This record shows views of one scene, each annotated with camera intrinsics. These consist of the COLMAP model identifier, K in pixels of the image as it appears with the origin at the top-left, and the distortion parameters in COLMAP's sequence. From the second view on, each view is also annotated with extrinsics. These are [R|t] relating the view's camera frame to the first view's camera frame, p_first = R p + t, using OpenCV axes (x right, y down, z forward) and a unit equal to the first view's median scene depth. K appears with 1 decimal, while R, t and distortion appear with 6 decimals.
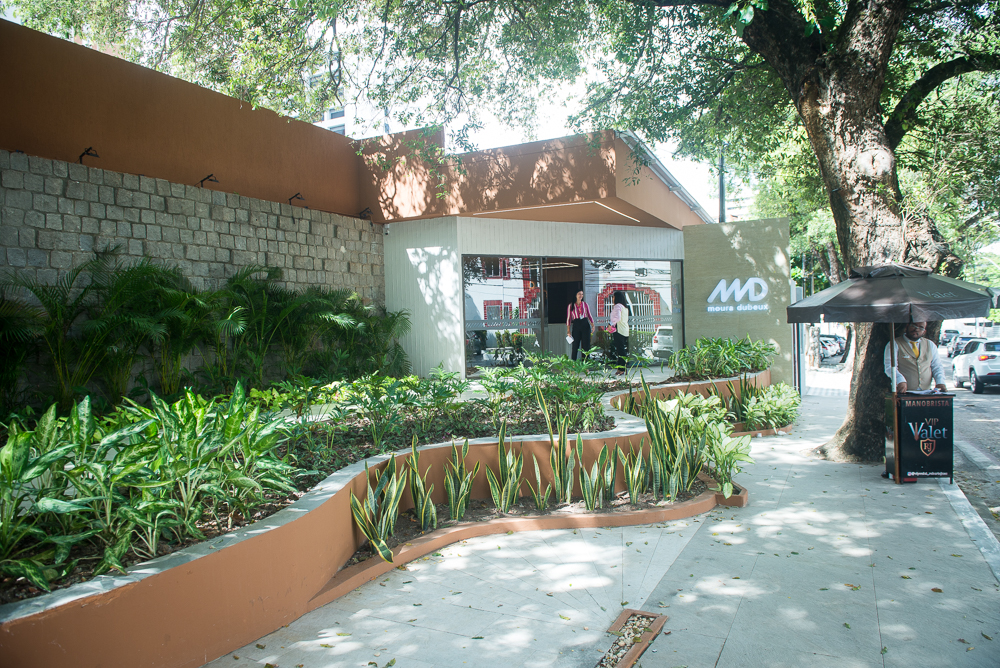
lens RADIAL K [[689.9, 0, 500.1], [0, 689.9, 334.7], [0, 0, 1]] dist [0.051973, -0.000516]
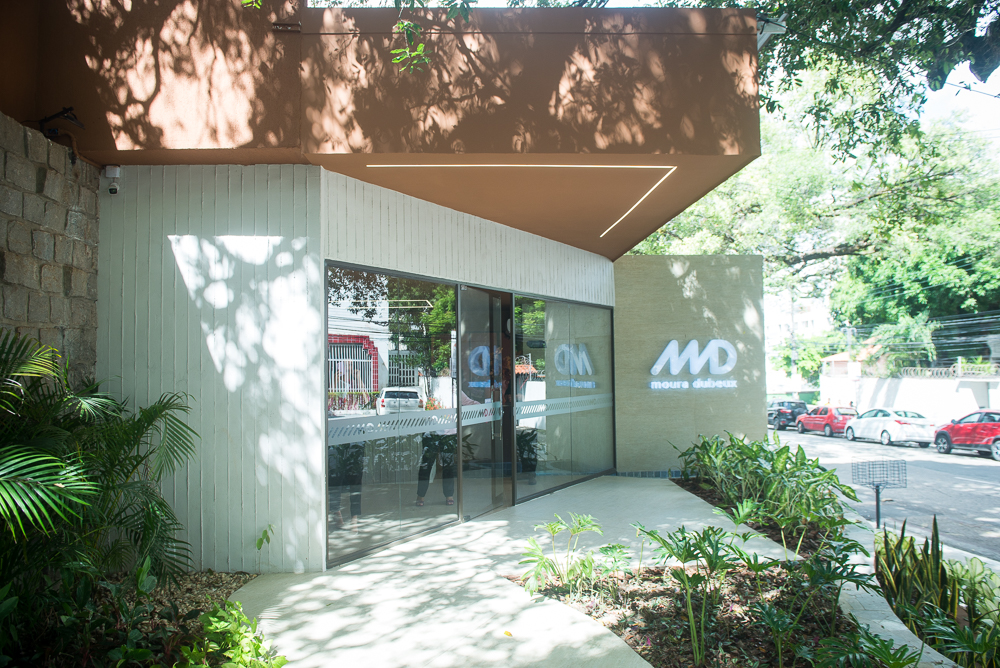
lens RADIAL K [[689.9, 0, 500.8], [0, 689.9, 334.2], [0, 0, 1]] dist [0.051973, -0.000516]
pose [[0.870966, 0.030463, 0.490398, -0.166078], [0.005545, 0.997403, -0.071805, -0.045727], [-0.491312, 0.065259, 0.868535, 0.590504]]
